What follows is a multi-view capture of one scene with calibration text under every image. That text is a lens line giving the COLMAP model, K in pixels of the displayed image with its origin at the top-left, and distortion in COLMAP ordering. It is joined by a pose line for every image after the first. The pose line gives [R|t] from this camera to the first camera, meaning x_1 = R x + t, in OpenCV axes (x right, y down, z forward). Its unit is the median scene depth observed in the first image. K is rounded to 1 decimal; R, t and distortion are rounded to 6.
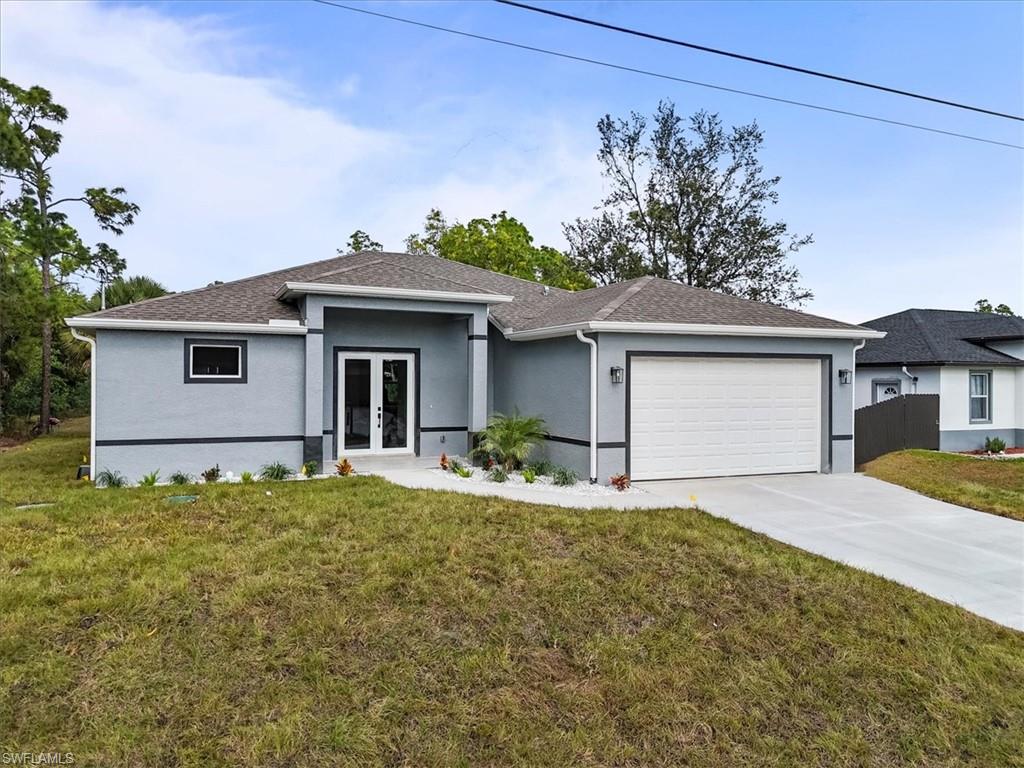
lens RADIAL K [[755.2, 0, 512.0], [0, 755.2, 384.0], [0, 0, 1]] dist [0.065342, -0.052700]
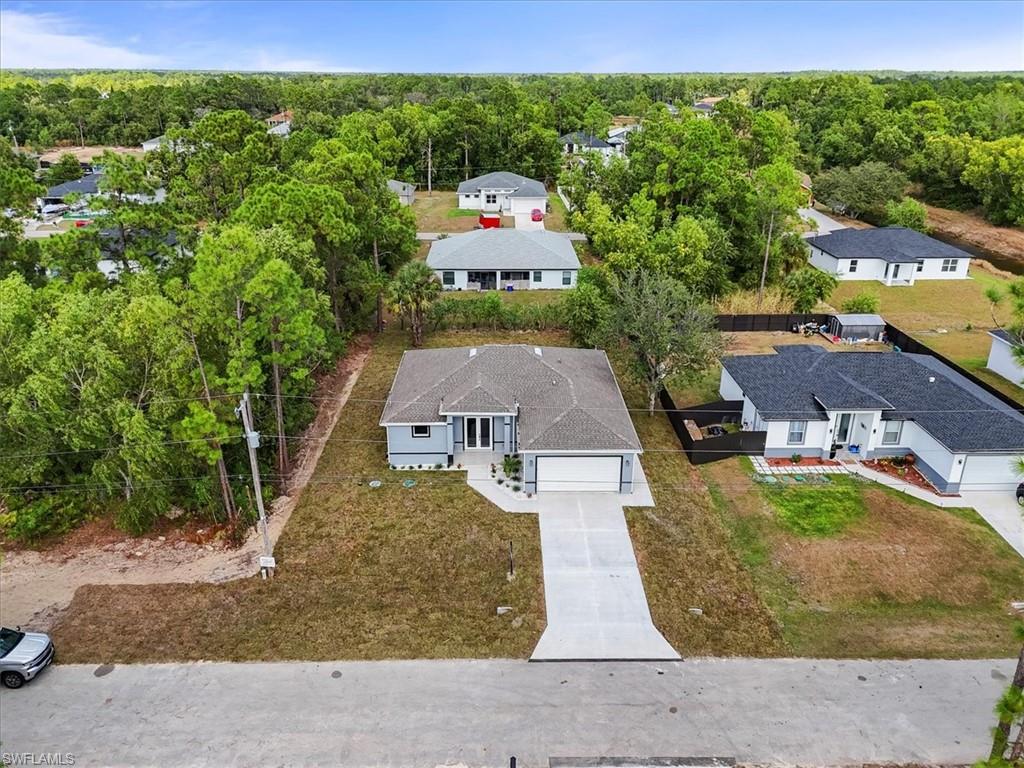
lens RADIAL K [[755.2, 0, 512.0], [0, 755.2, 384.0], [0, 0, 1]] dist [0.065342, -0.052700]
pose [[0.926065, 0.150828, -0.345910, 0.922428], [-0.007824, 0.924128, 0.382003, -1.276941], [0.377282, -0.351053, 0.856983, -1.344686]]
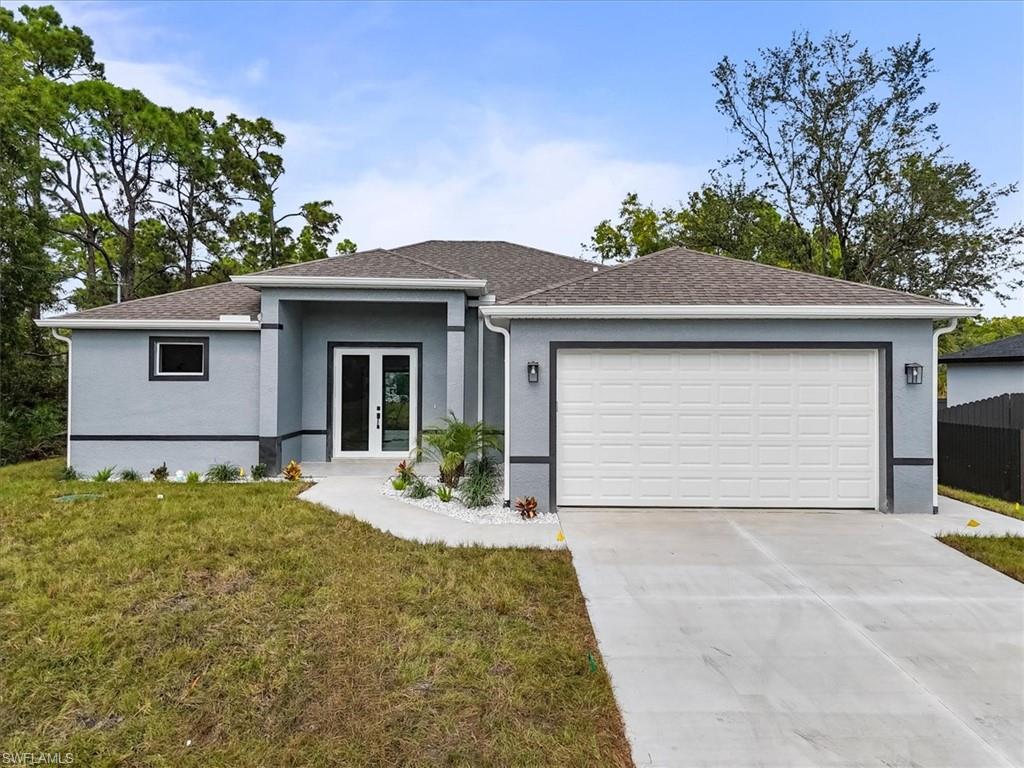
lens RADIAL K [[762.2, 0, 511.3], [0, 762.2, 369.8], [0, 0, 1]] dist [0.059636, -0.058860]
pose [[0.924742, -0.002031, -0.380588, 0.354399], [-0.002299, 0.999938, -0.010922, -0.004695], [0.380587, 0.010975, 0.924680, 0.209096]]
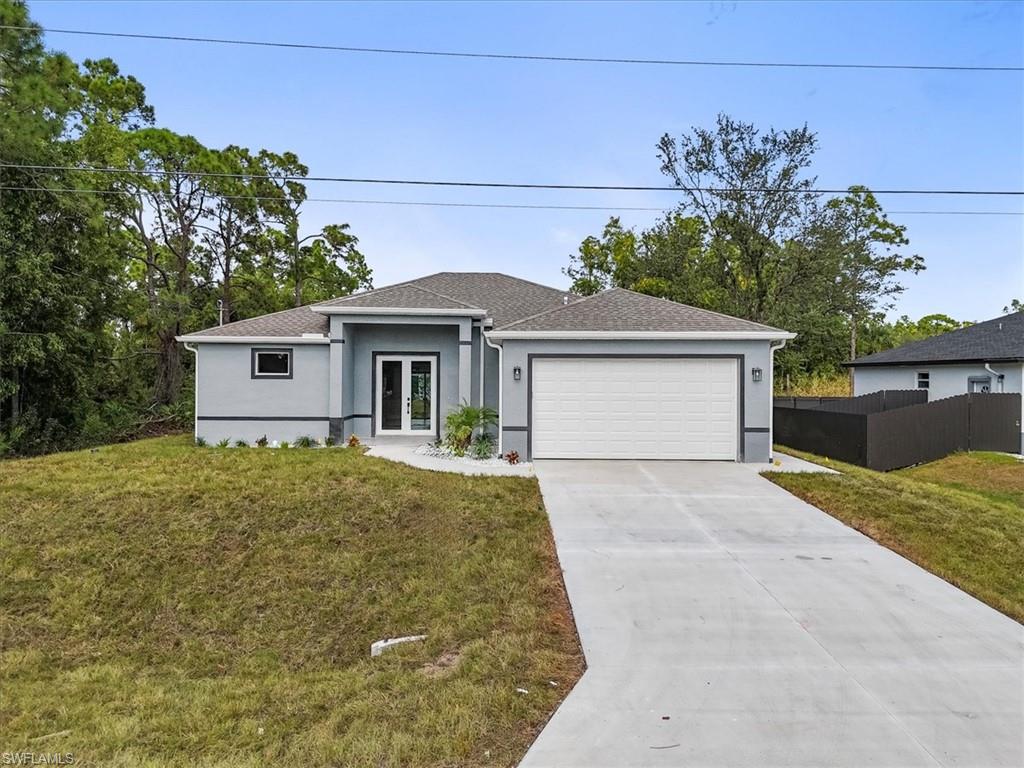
lens RADIAL K [[755.2, 0, 512.0], [0, 755.2, 384.0], [0, 0, 1]] dist [0.065342, -0.052700]
pose [[0.927758, 0.005512, -0.373141, 0.502107], [-0.003755, 0.999978, 0.005434, -0.000588], [0.373163, -0.003640, 0.927759, -0.140041]]
